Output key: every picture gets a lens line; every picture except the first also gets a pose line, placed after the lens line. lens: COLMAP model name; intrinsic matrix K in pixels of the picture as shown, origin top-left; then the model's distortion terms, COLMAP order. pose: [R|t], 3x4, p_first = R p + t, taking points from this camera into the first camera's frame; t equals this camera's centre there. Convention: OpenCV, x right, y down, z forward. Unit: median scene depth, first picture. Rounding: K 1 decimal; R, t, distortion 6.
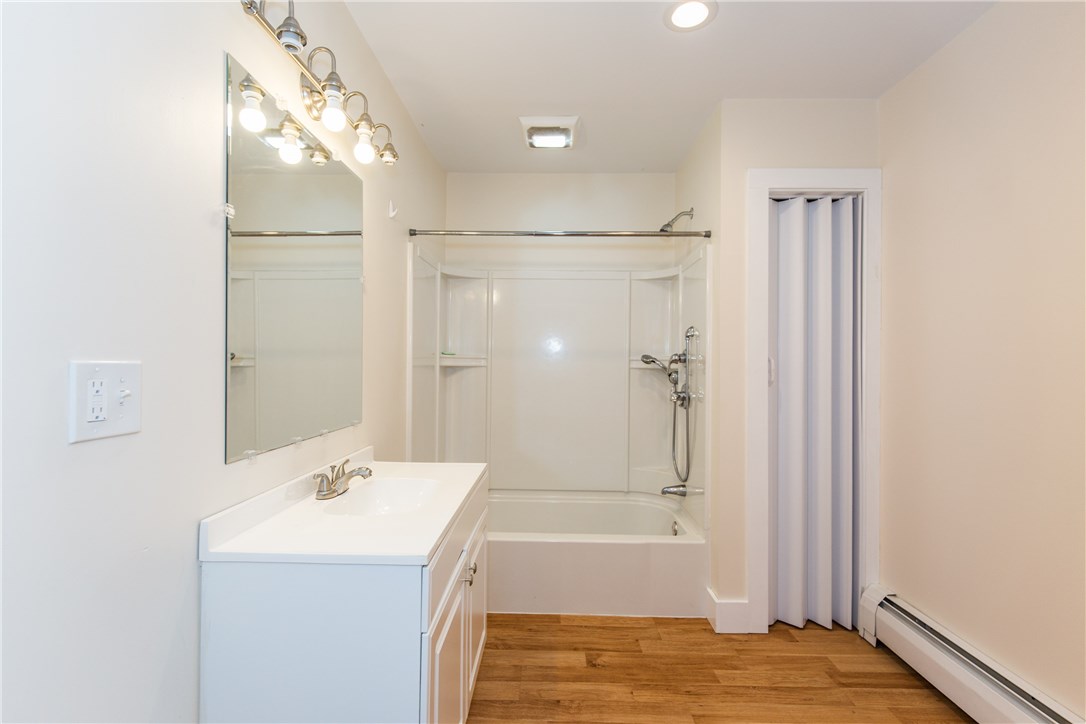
lens RADIAL K [[486.2, 0, 546.8], [0, 486.2, 361.8], [0, 0, 1]] dist [0.008063, -0.000111]
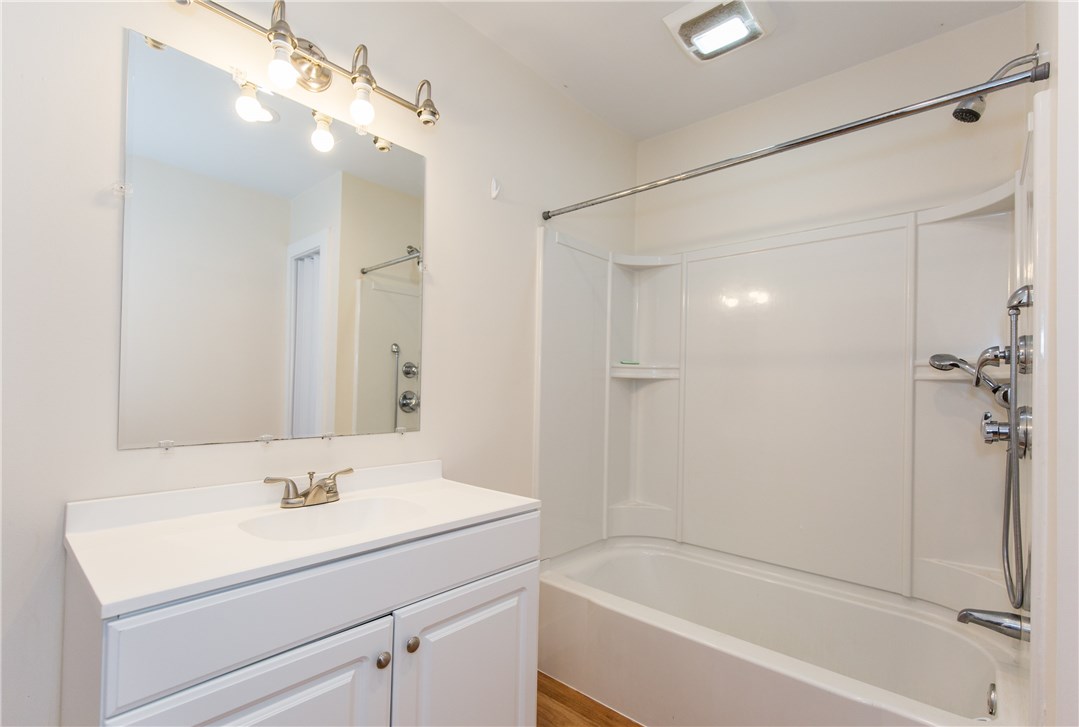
lens RADIAL K [[493.5, 0, 540.5], [0, 493.5, 381.7], [0, 0, 1]] dist [0.001648, -0.000421]
pose [[0.762917, -0.004006, -0.646484, 0.228821], [-0.009373, 0.999807, -0.017256, 0.031666], [0.646428, 0.019224, 0.762733, 0.298108]]
